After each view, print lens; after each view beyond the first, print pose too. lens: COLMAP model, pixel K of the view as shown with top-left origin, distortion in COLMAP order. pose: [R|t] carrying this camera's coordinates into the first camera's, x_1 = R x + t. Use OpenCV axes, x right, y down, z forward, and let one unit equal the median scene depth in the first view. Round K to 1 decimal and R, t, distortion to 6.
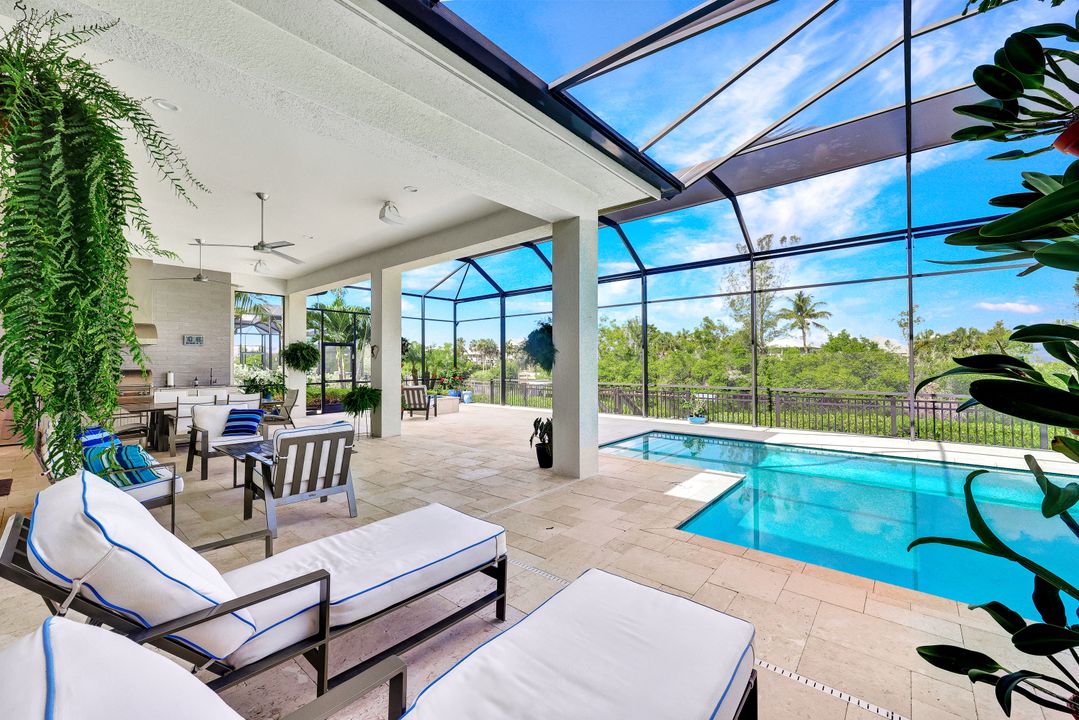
lens RADIAL K [[431.8, 0, 537.7], [0, 431.8, 359.3], [0, 0, 1]] dist [-0.001708, 0.000252]
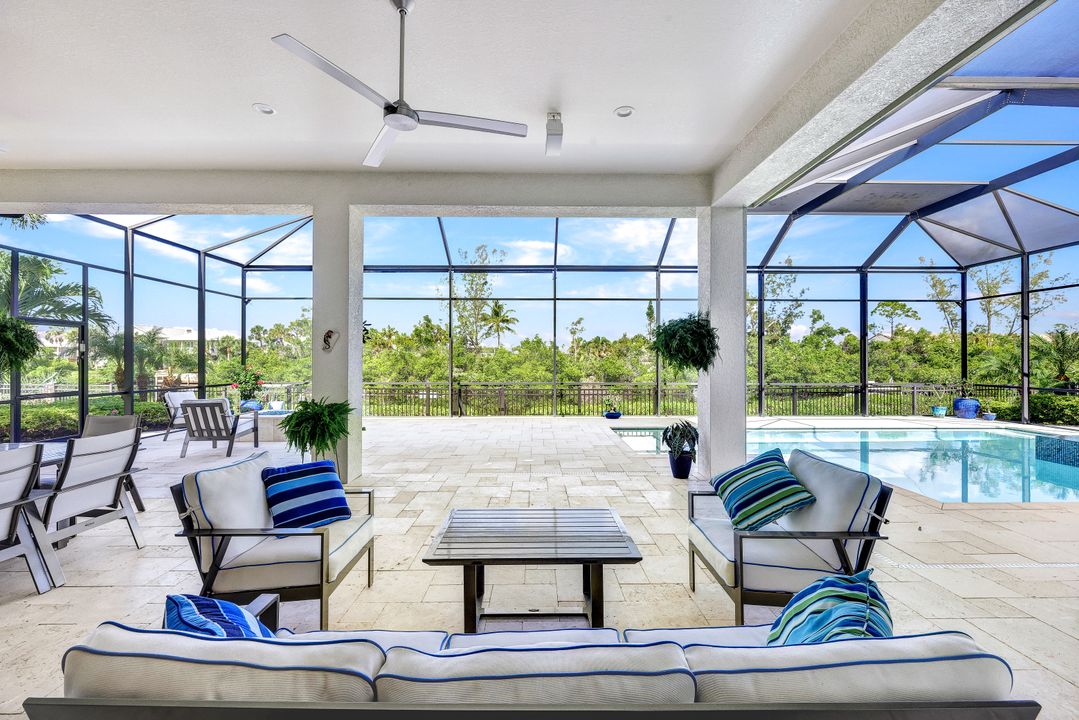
lens RADIAL K [[439.5, 0, 538.6], [0, 439.5, 349.3], [0, 0, 1]] dist [-0.001365, -0.000158]
pose [[0.753607, 0.021374, 0.656978, -0.096256], [-0.009151, 0.999715, -0.022028, 0.001134], [-0.657262, 0.010589, 0.753588, 0.063673]]
